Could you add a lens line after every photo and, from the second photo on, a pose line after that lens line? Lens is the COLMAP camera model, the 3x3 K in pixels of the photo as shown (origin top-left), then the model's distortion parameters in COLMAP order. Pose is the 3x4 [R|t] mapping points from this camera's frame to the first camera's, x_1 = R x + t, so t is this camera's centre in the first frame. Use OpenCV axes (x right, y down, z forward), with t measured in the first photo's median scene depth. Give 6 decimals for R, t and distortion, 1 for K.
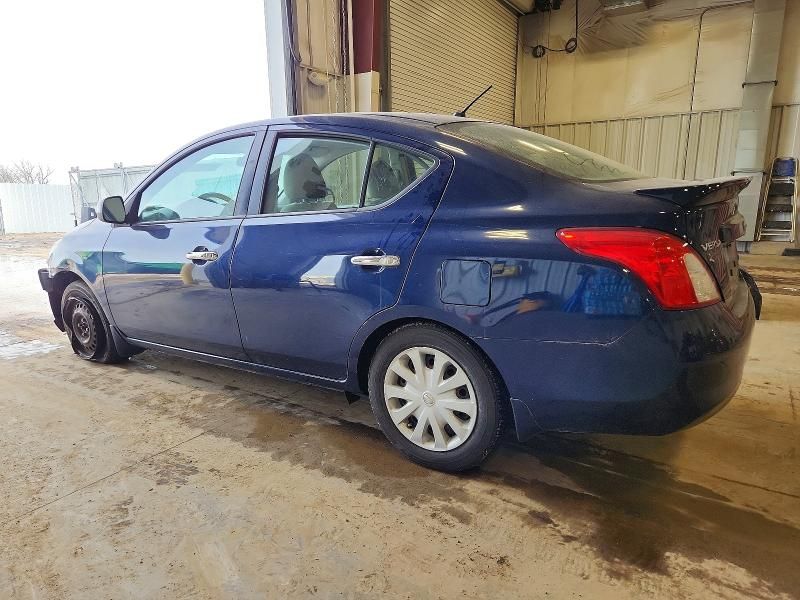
lens RADIAL K [[527.3, 0, 402.2], [0, 527.3, 300.5], [0, 0, 1]] dist [0.052690, -0.042177]
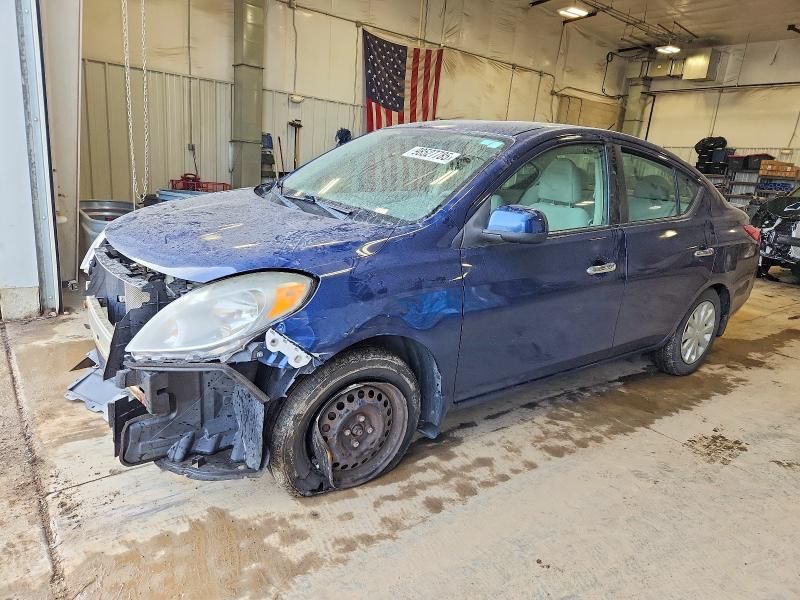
lens RADIAL K [[527.3, 0, 402.6], [0, 527.3, 301.1], [0, 0, 1]] dist [0.052690, -0.042177]
pose [[0.347808, -0.199366, 0.916124, -1.317833], [0.104760, 0.979275, 0.173337, -0.217661], [-0.931695, 0.035685, 0.361486, 0.933305]]
